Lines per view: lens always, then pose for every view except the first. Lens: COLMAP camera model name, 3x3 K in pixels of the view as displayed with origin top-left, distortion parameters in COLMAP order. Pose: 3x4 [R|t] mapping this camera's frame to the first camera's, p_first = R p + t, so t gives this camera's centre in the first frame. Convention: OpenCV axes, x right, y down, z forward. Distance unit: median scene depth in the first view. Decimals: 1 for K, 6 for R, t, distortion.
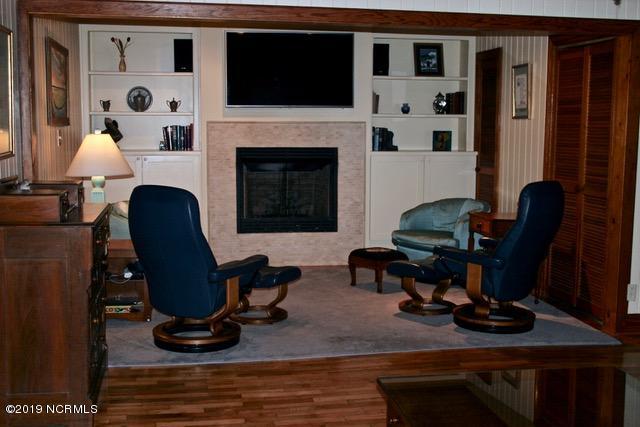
lens RADIAL K [[784.4, 0, 314.4], [0, 784.4, 213.1], [0, 0, 1]] dist [-0.042816, 0.000000]
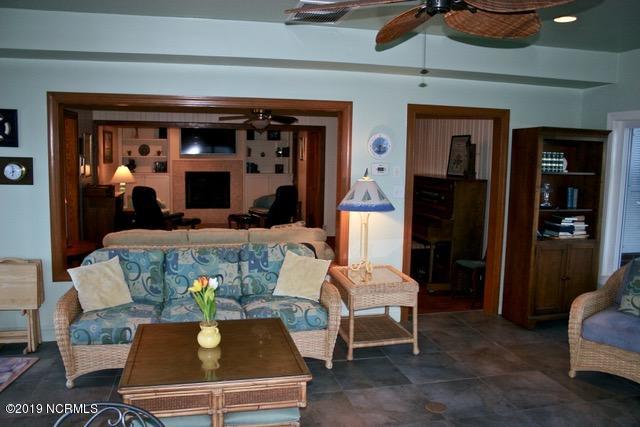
lens RADIAL K [[522.2, 0, 316.3], [0, 522.2, 214.9], [0, 0, 1]] dist [-0.150789, 0.115026]
pose [[0.997931, 0.004314, 0.064156, 0.181990], [-0.004804, 0.999960, 0.007492, 0.029854], [-0.064122, -0.007785, 0.997912, -0.527307]]
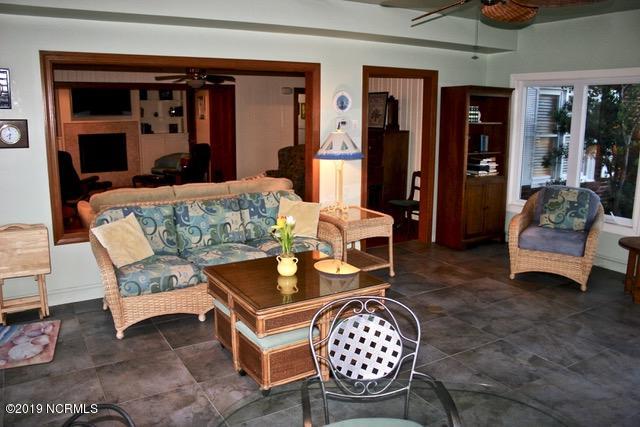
lens RADIAL K [[522.2, 0, 318.6], [0, 522.2, 213.0], [0, 0, 1]] dist [-0.150789, 0.115026]
pose [[0.931021, -0.073660, 0.357456, 0.005089], [0.044084, 0.994947, 0.090204, 0.036503], [-0.362295, -0.068224, 0.929563, -0.569478]]
